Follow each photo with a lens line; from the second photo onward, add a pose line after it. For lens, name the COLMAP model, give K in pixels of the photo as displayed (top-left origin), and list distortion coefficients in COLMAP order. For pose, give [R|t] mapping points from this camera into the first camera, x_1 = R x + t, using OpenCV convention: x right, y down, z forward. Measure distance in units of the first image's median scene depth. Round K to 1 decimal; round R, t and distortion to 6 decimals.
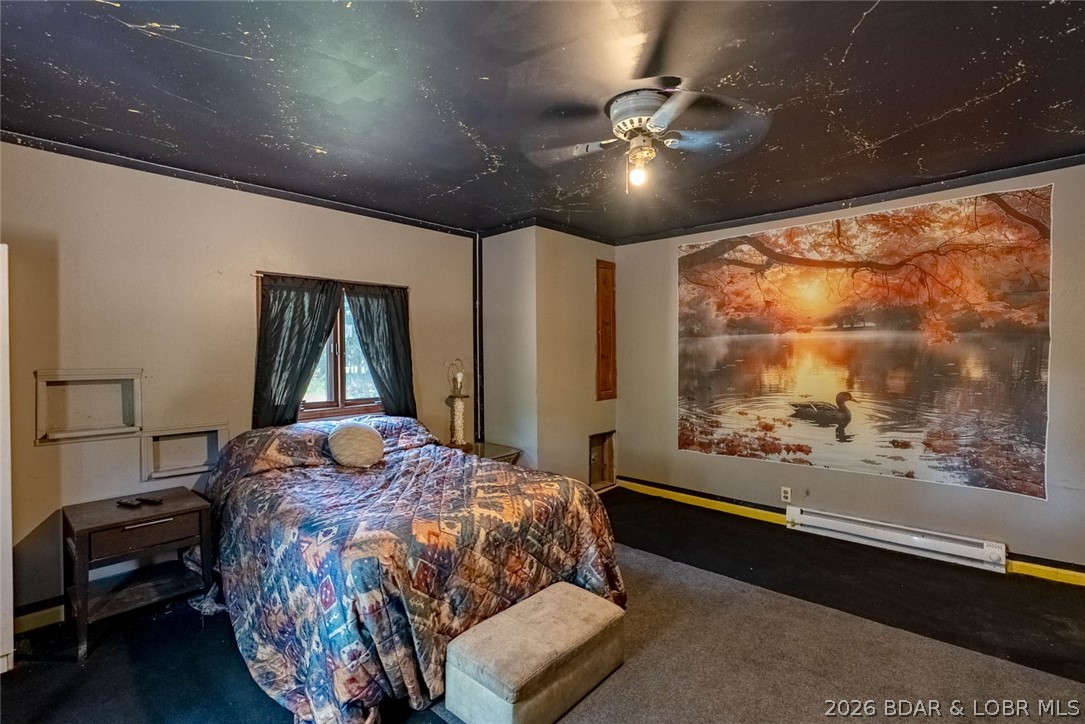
lens RADIAL K [[490.9, 0, 542.1], [0, 490.9, 359.7], [0, 0, 1]] dist [-0.012892, 0.003593]
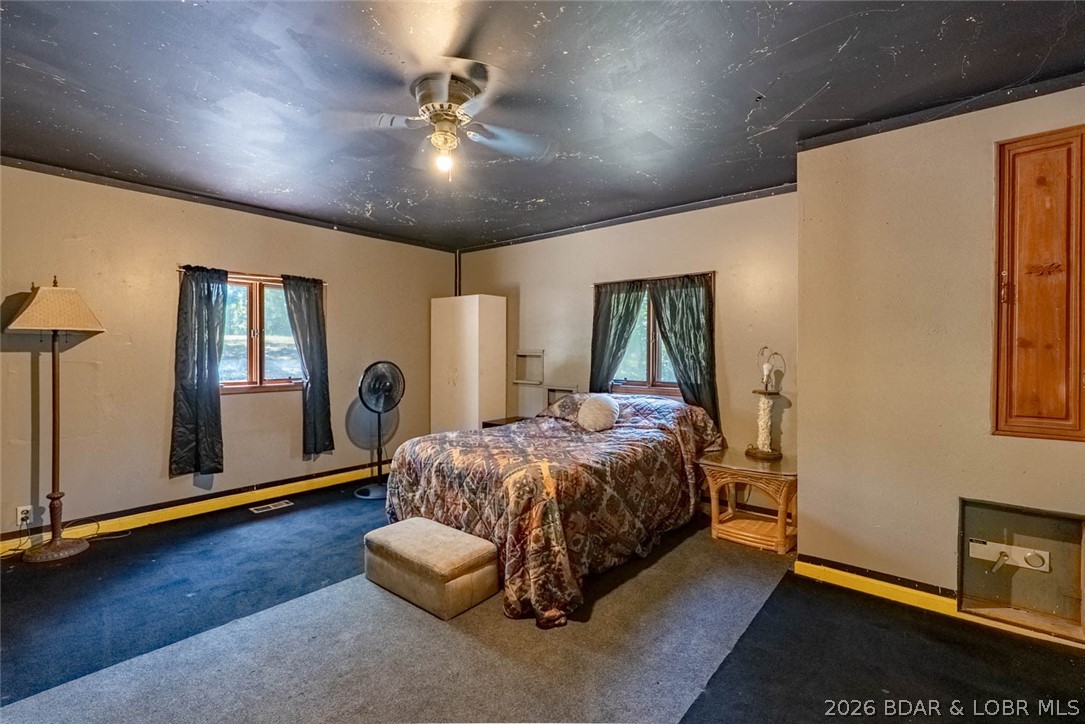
lens RADIAL K [[490.9, 0, 542.4], [0, 490.9, 354.7], [0, 0, 1]] dist [-0.012892, 0.003593]
pose [[0.051269, 0.015684, -0.998562, 1.050519], [-0.017748, 0.999733, 0.014791, 0.010779], [0.998527, 0.016965, 0.051534, 0.969929]]
